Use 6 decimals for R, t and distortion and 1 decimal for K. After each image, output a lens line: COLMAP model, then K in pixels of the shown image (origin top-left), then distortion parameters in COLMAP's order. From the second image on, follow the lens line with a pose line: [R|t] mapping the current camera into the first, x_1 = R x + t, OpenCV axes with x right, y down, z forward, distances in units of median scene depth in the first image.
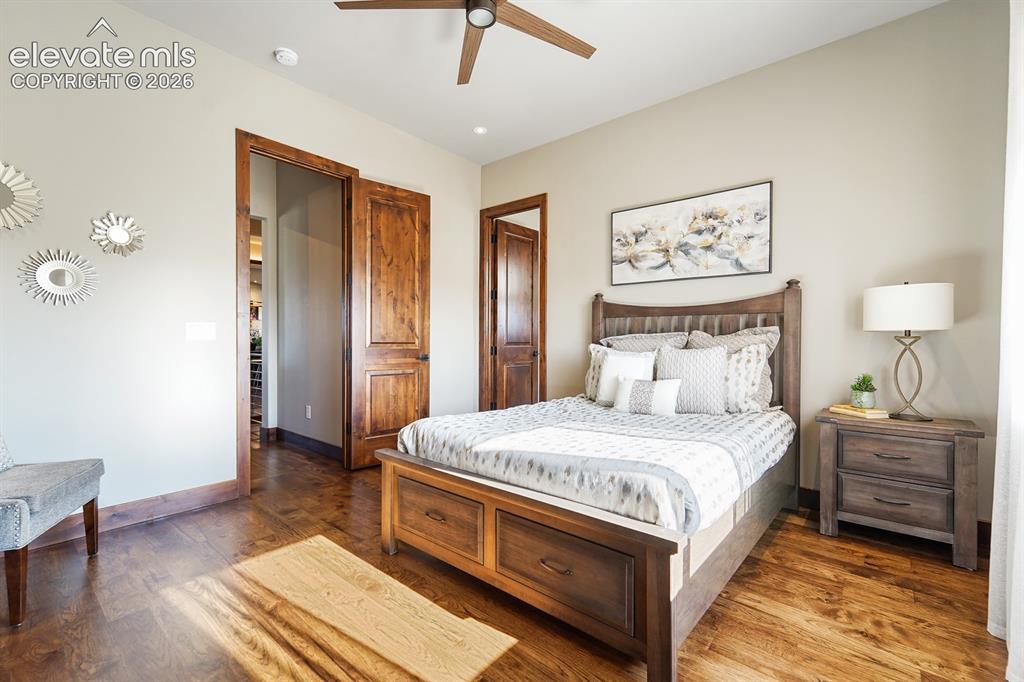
lens RADIAL K [[430.8, 0, 506.4], [0, 430.8, 340.1], [0, 0, 1]] dist [-0.001965, -0.000636]
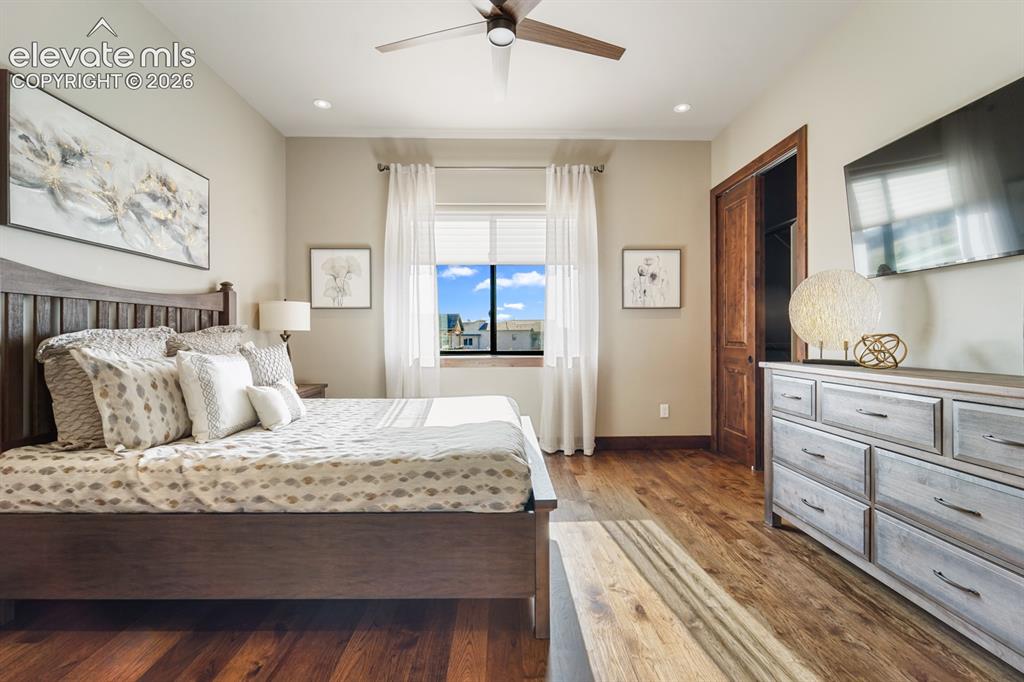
lens RADIAL K [[430.8, 0, 506.4], [0, 430.8, 340.1], [0, 0, 1]] dist [-0.001965, -0.000636]
pose [[-0.651409, 0.000870, 0.758726, -0.525052], [0.013878, 0.999846, 0.010768, 0.001416], [-0.758599, 0.017545, -0.651321, 1.016972]]
